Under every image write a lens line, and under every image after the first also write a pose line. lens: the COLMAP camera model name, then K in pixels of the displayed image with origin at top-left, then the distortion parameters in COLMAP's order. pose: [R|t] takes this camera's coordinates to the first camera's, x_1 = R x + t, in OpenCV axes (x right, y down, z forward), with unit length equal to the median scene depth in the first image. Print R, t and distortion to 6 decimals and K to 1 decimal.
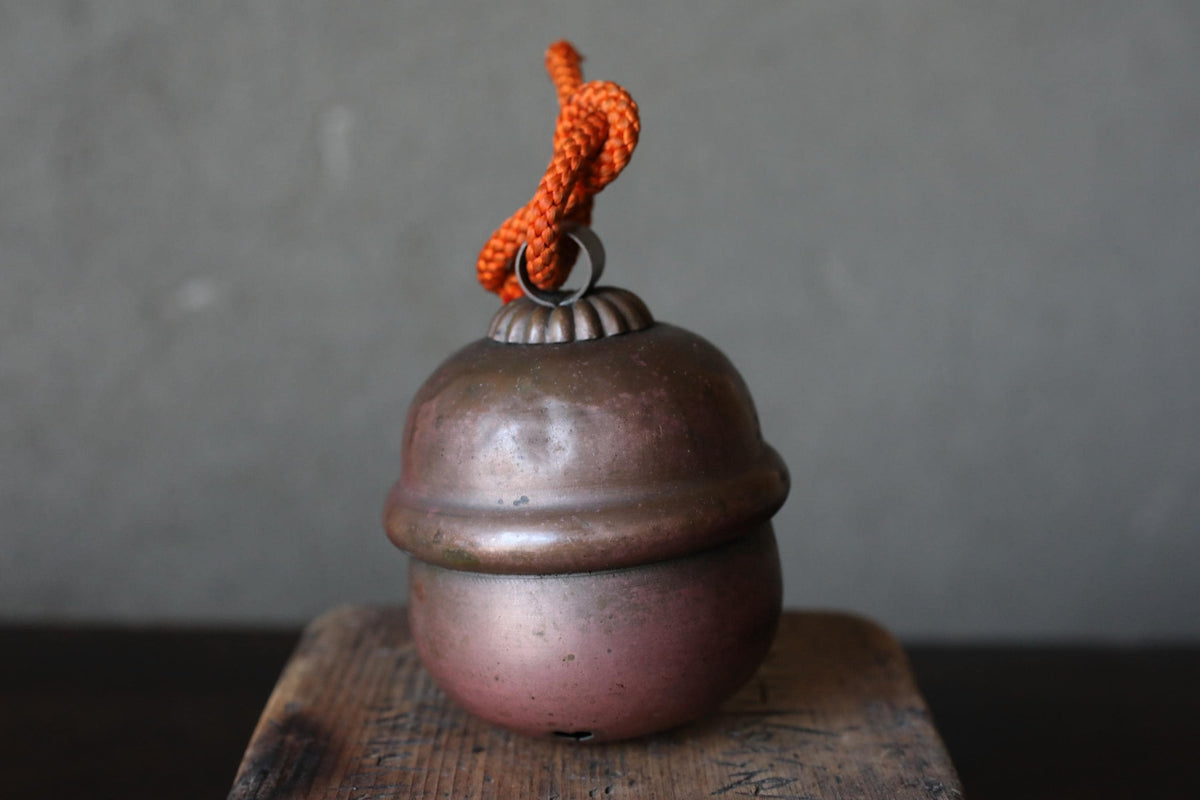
lens RADIAL K [[2148.2, 0, 599.8], [0, 2148.2, 372.0], [0, 0, 1]] dist [0.001169, 0.087921]
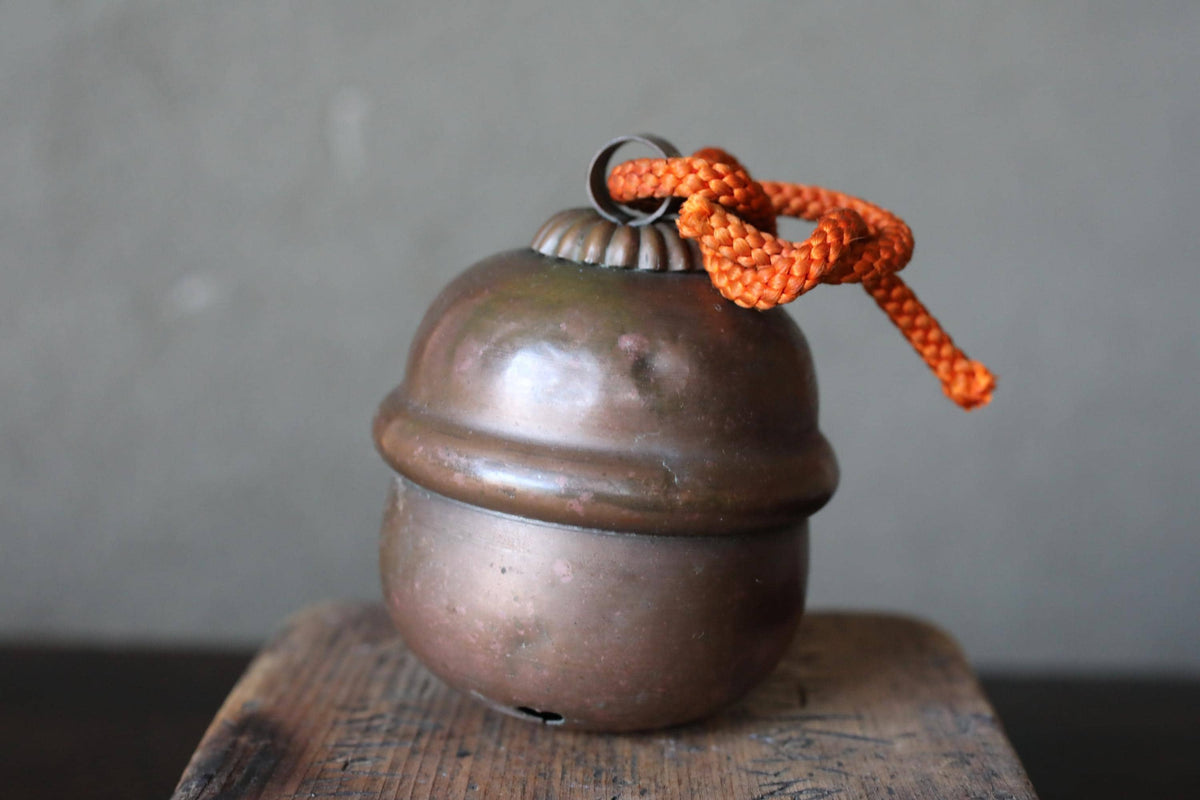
lens RADIAL K [[2108.2, 0, 600.0], [0, 2108.2, 400.0], [0, 0, 1]] dist [-0.004847, 0.176811]
pose [[0.999642, 0.004399, -0.026398, 0.018944], [-0.005189, 0.999539, -0.029928, 0.062738], [0.026254, 0.030054, 0.999203, 0.172477]]
